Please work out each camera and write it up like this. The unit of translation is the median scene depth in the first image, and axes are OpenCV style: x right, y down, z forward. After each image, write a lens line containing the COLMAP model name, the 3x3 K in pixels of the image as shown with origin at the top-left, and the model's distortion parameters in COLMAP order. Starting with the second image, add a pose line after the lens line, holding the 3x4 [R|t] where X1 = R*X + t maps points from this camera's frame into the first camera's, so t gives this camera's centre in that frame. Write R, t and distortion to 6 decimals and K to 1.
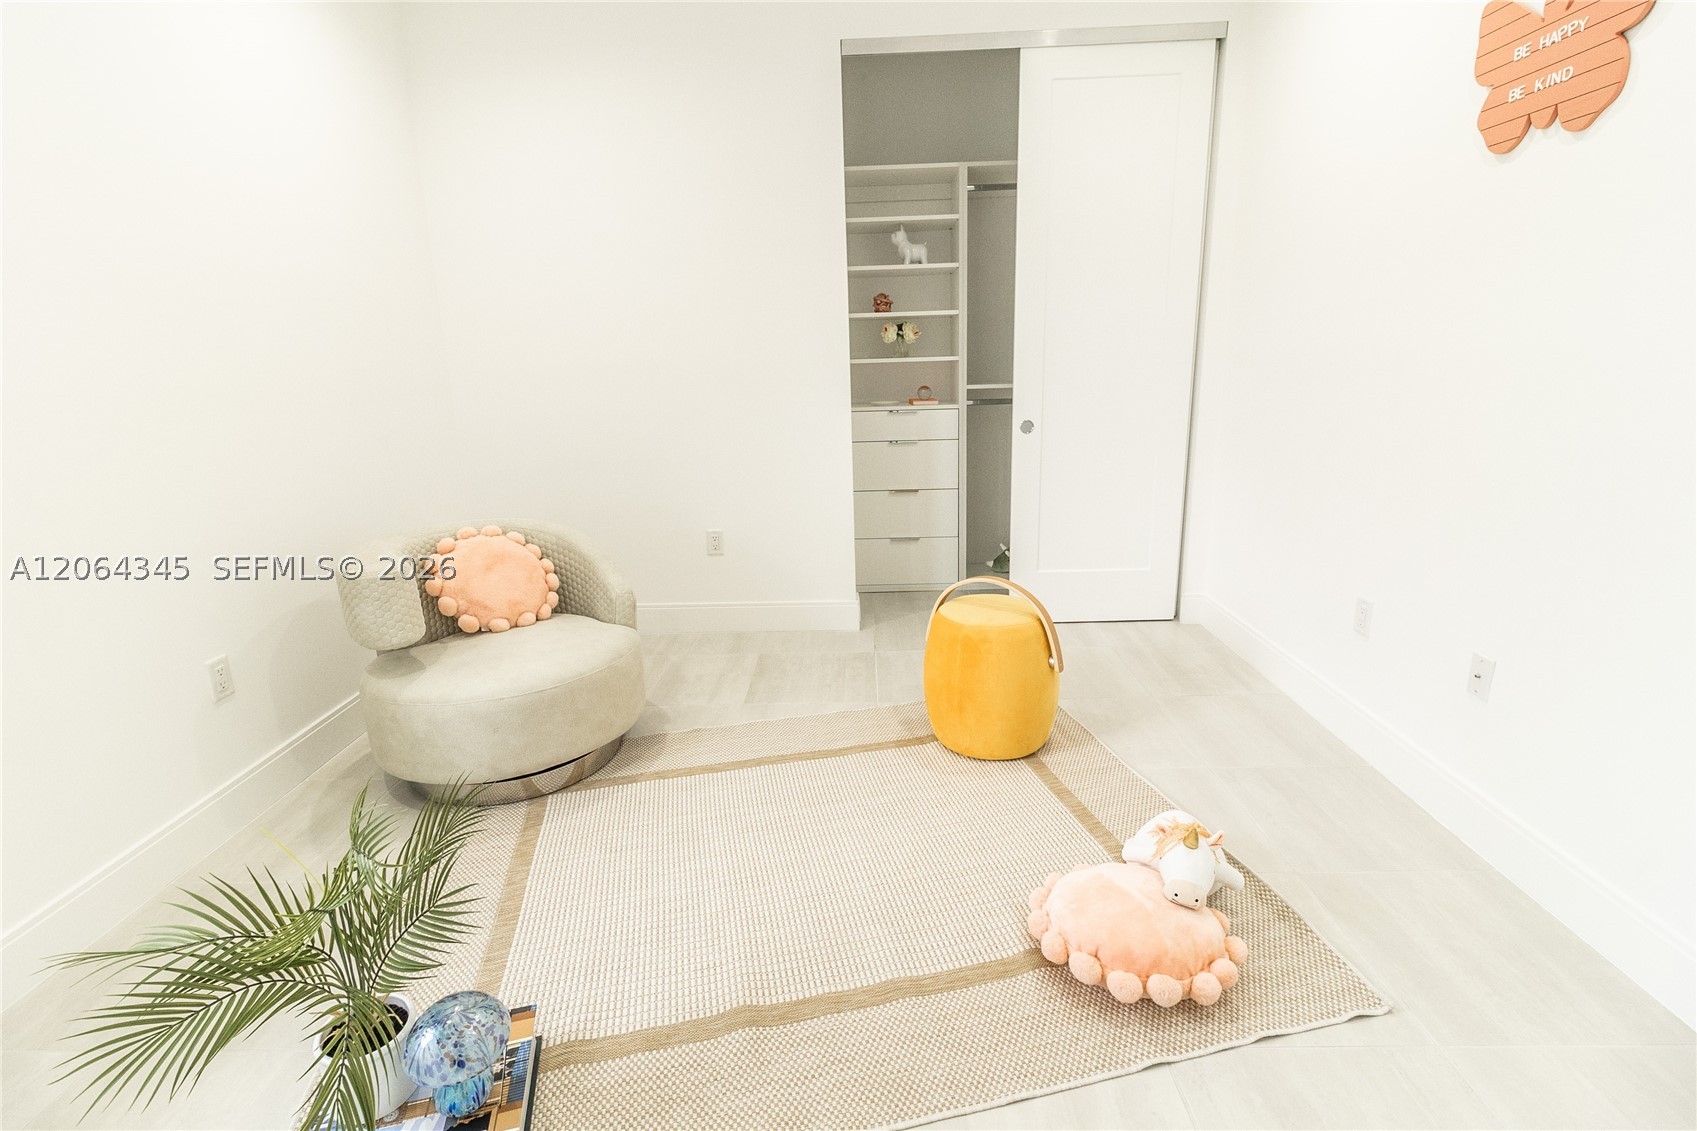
lens RADIAL K [[777.7, 0, 847.9], [0, 777.7, 576.7], [0, 0, 1]] dist [0.004324, -0.003388]
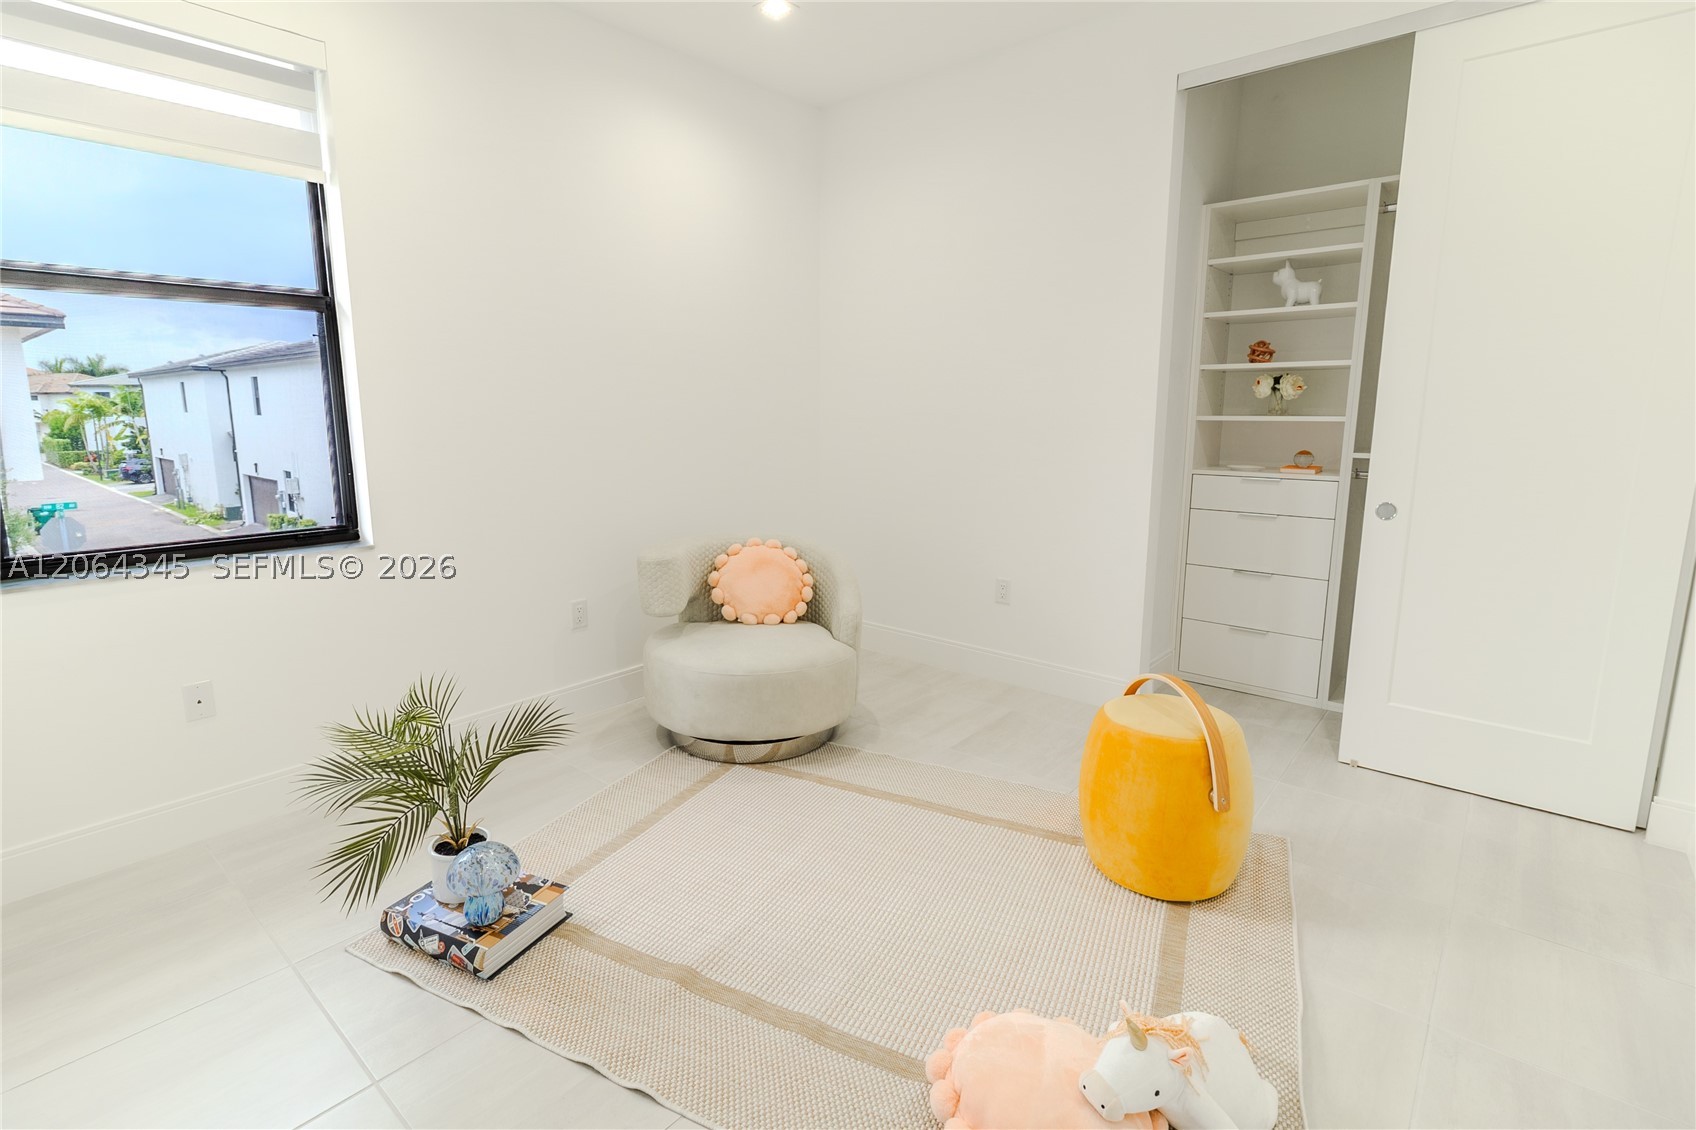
lens RADIAL K [[777.3, 0, 798.0], [0, 777.3, 579.0], [0, 0, 1]] dist [0.004324, -0.003388]
pose [[0.770756, 0.165464, -0.615270, 0.313405], [-0.197386, 0.980190, 0.016334, -0.030988], [0.605784, 0.108856, 0.788147, 0.068261]]
